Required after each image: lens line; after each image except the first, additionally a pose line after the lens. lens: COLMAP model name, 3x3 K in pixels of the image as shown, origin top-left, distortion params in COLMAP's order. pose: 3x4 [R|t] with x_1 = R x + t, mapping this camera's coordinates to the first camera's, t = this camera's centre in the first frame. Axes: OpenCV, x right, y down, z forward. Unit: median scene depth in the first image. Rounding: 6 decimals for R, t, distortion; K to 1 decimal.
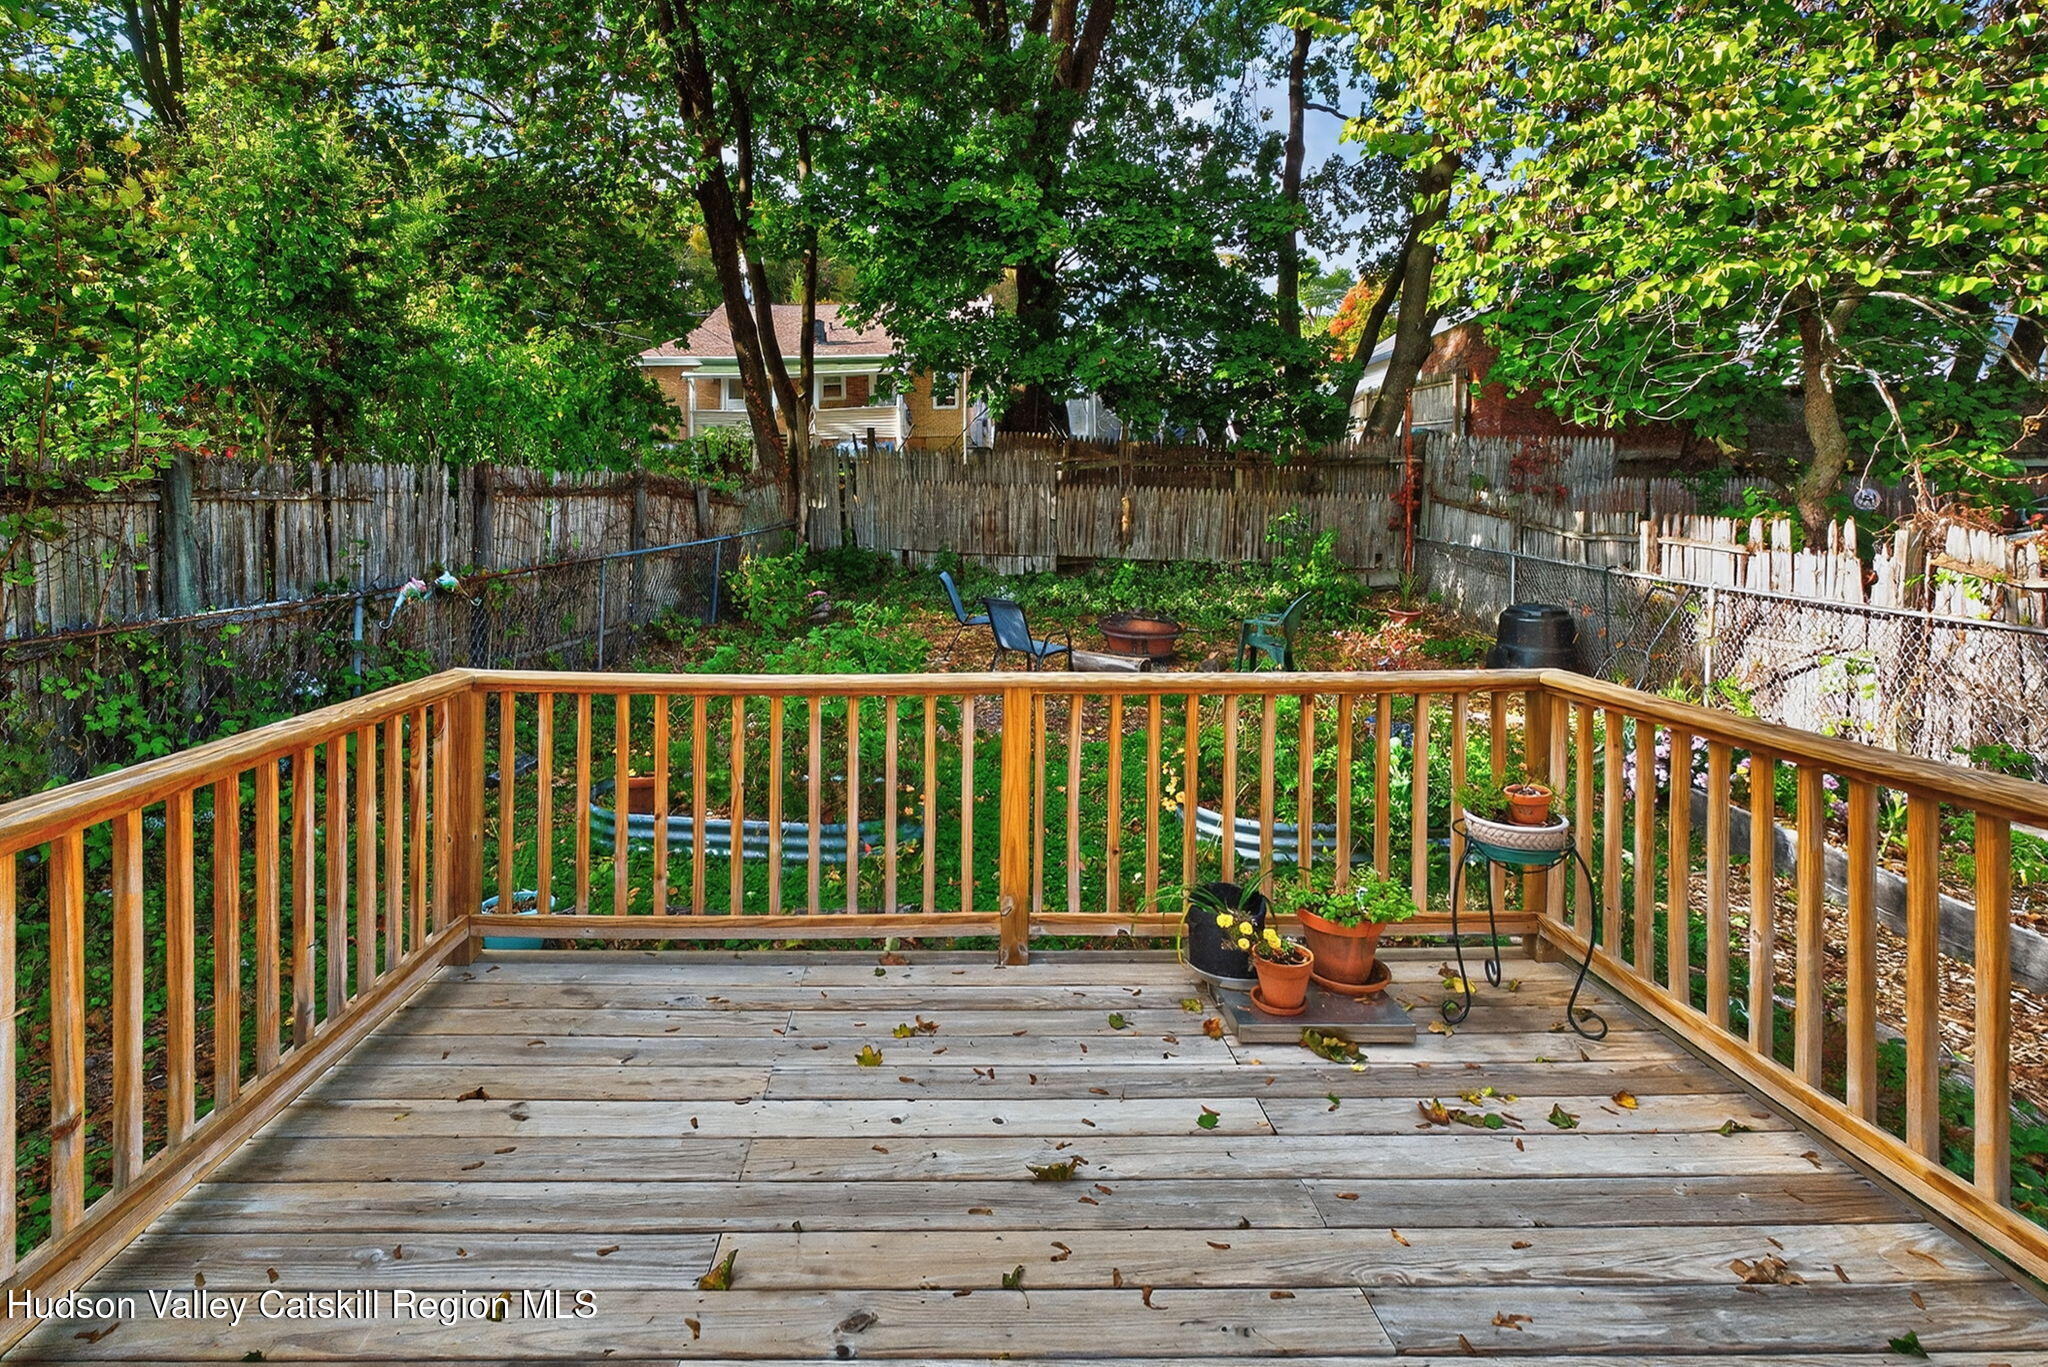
lens RADIAL K [[953.0, 0, 945.9], [0, 953.0, 526.8], [0, 0, 1]] dist [0.008513, 0.000298]
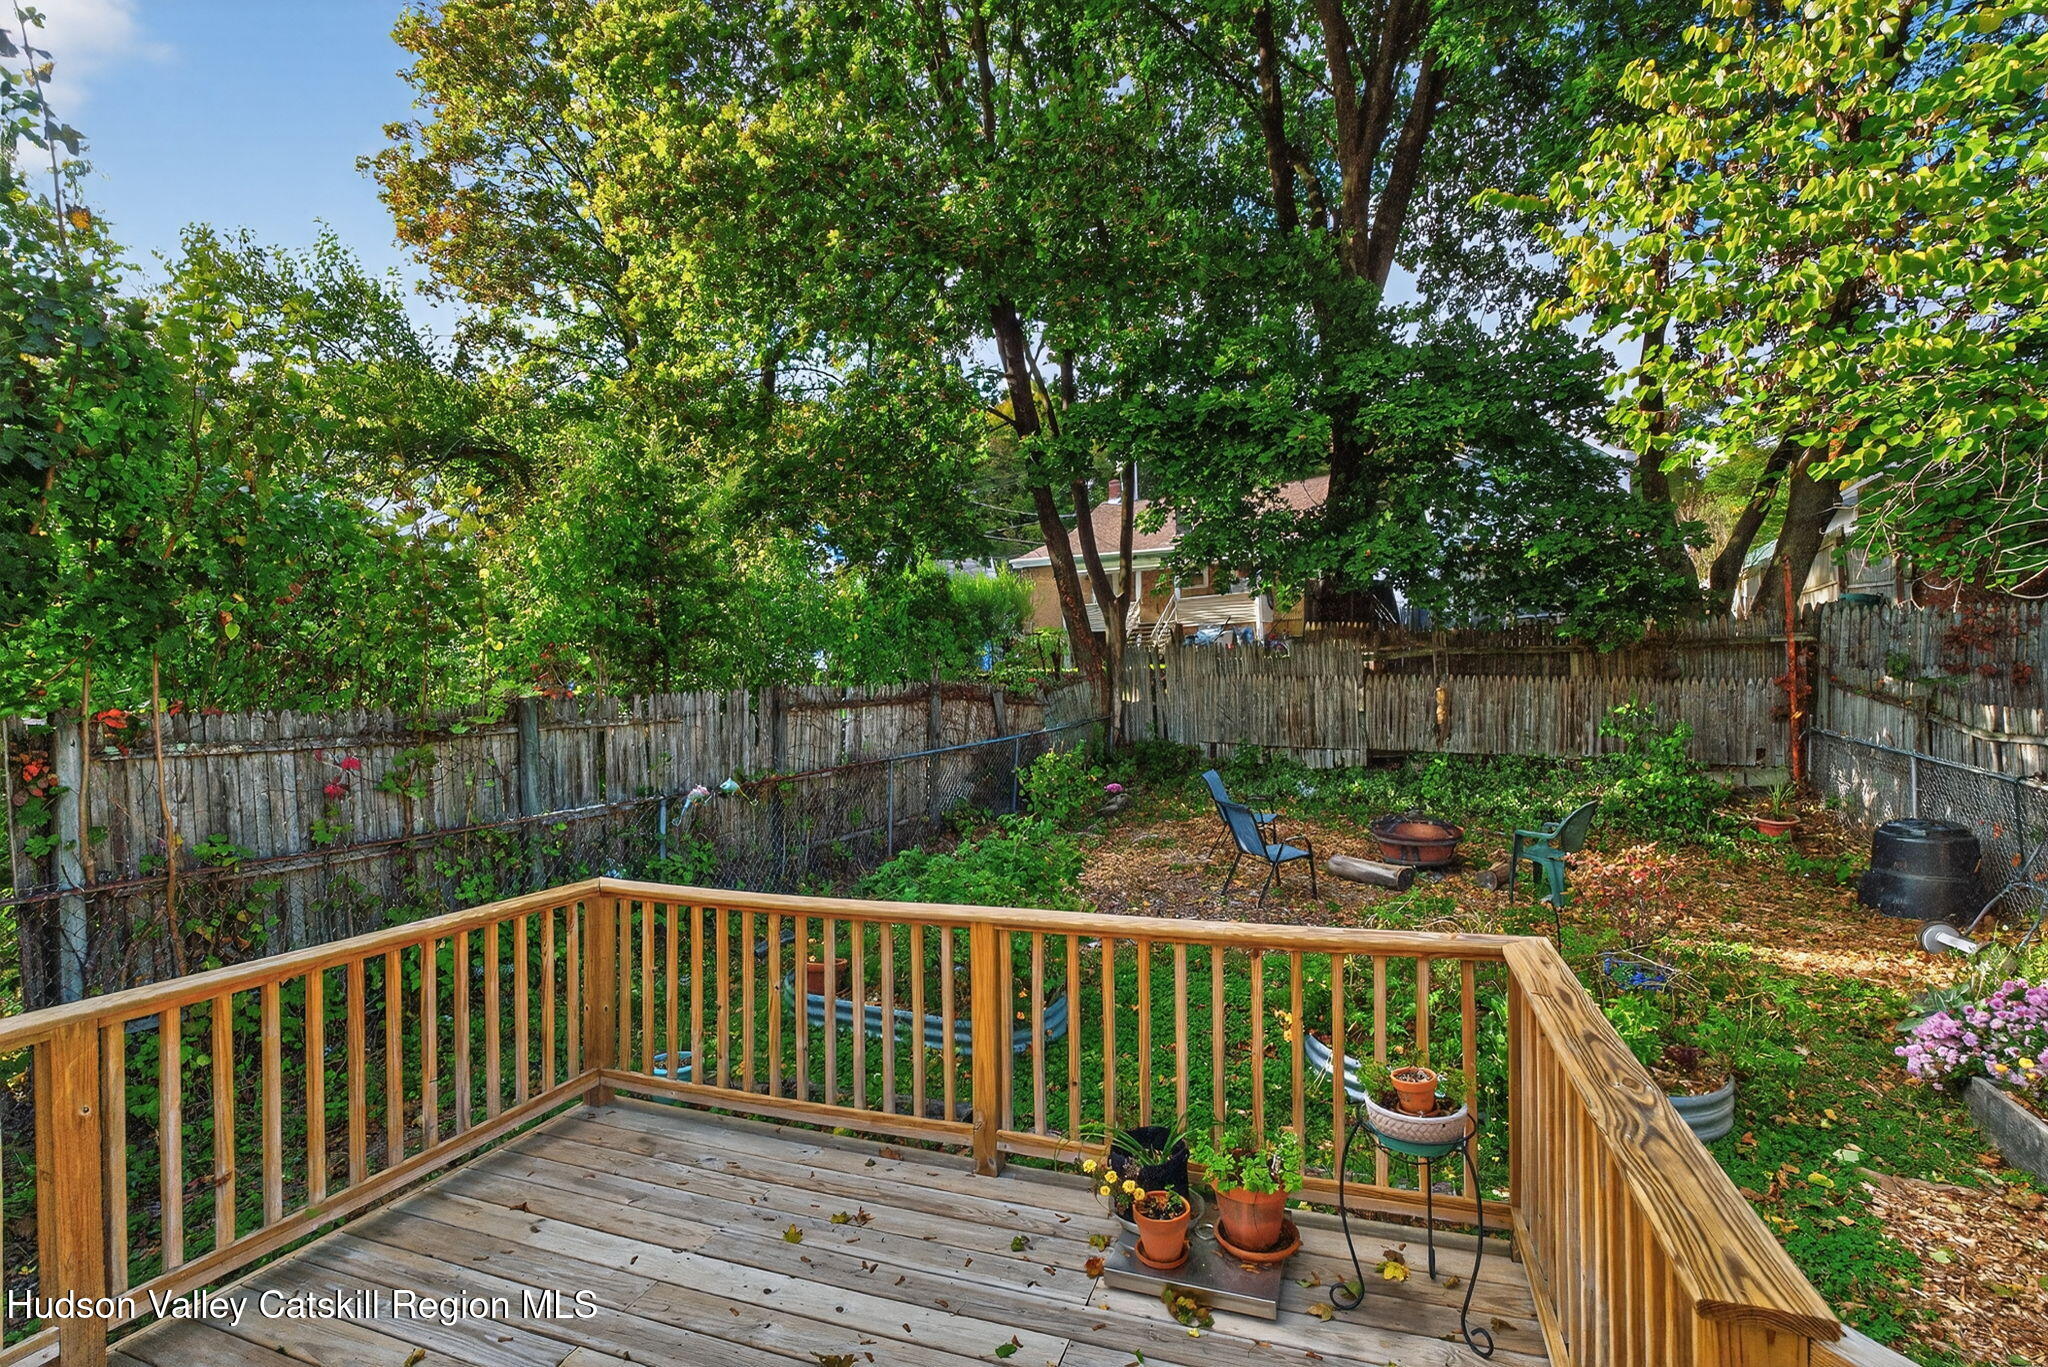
lens RADIAL K [[922.2, 0, 1024.7], [0, 922.2, 687.5], [0, 0, 1]] dist [-0.008027, 0.000227]
pose [[0.938413, -0.021168, -0.344866, 0.204257], [0.015210, 0.999685, -0.019973, -0.033684], [0.345180, 0.013498, 0.938439, 0.005376]]
